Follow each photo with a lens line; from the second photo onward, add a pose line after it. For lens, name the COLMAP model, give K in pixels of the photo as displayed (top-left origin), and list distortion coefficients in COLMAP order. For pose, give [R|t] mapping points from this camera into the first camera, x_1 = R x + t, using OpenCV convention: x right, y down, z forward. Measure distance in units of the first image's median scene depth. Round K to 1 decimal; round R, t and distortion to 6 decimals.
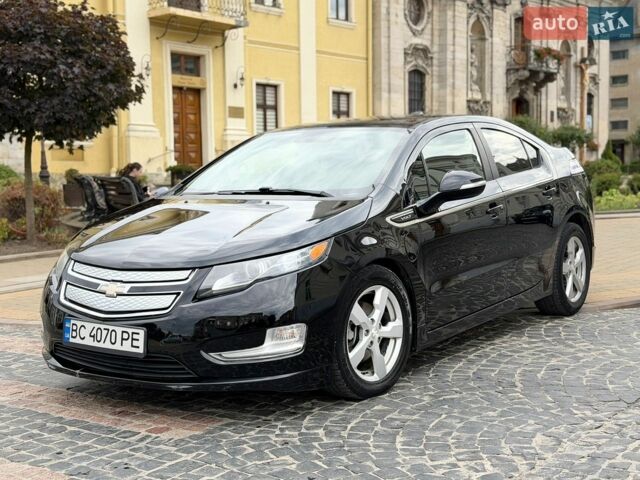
lens RADIAL K [[960.1, 0, 320.5], [0, 960.1, 239.2], [0, 0, 1]] dist [0.263678, -0.722209]
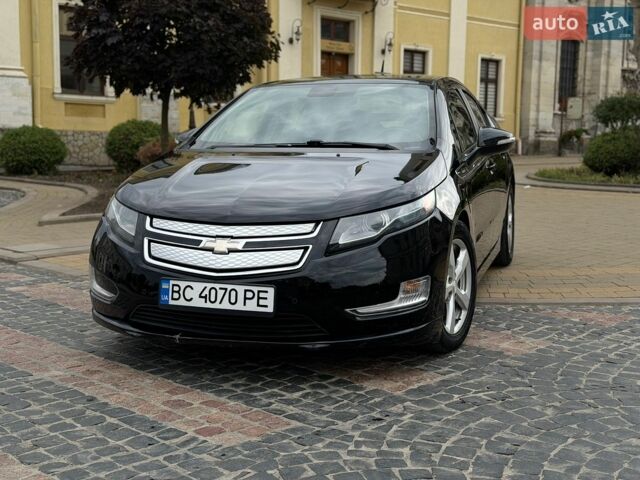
lens RADIAL K [[960.1, 0, 320.5], [0, 960.1, 239.2], [0, 0, 1]] dist [0.263678, -0.722209]
pose [[0.989307, 0.044276, -0.138962, 0.028651], [-0.039084, 0.998440, 0.039878, -0.000736], [0.140511, -0.034021, 0.989494, 0.188920]]
